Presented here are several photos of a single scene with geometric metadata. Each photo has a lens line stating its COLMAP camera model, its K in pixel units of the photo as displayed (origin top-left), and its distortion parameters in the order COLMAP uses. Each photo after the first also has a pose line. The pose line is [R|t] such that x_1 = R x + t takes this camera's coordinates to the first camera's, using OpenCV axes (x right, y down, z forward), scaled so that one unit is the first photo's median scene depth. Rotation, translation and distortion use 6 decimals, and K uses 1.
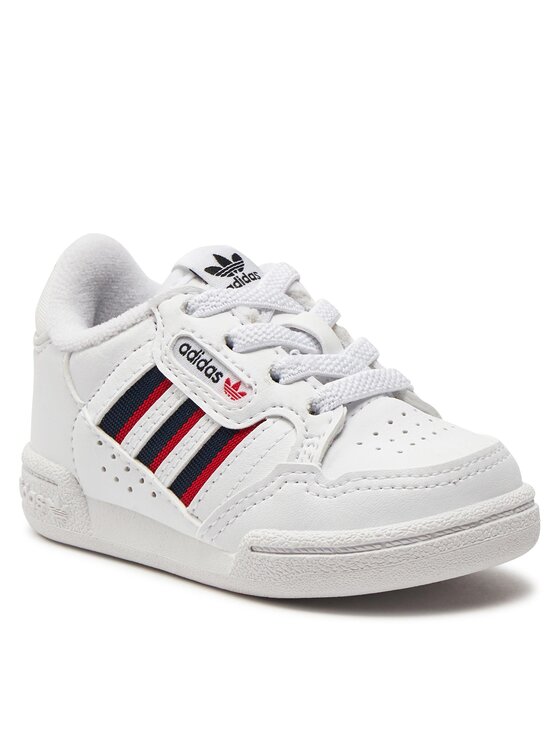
lens RADIAL K [[2194.0, 0, 280.0], [0, 2194.0, 373.0], [0, 0, 1]] dist [-0.056605, -44.001640]
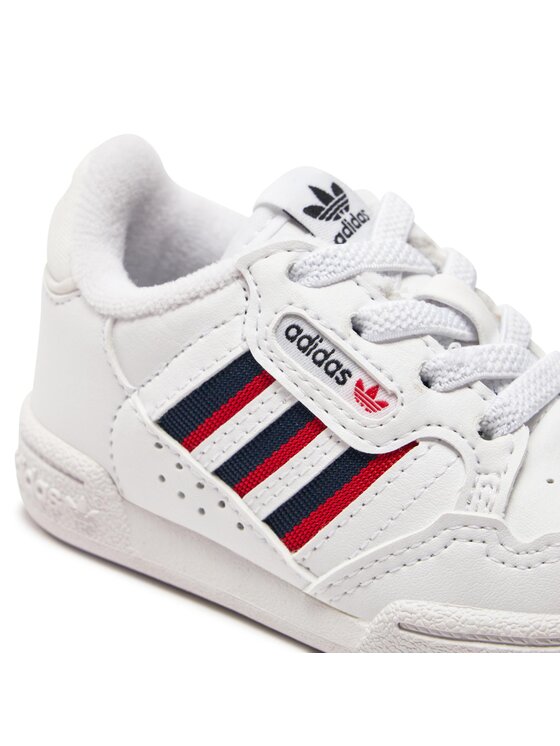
lens RADIAL K [[2194.0, 0, 280.0], [0, 2194.0, 373.0], [0, 0, 1]] dist [-0.056605, -44.001640]
pose [[0.997859, 0.014213, 0.063834, -0.093197], [-0.020061, 0.995563, 0.091933, -0.063639], [-0.062244, -0.093016, 0.993717, 0.280726]]
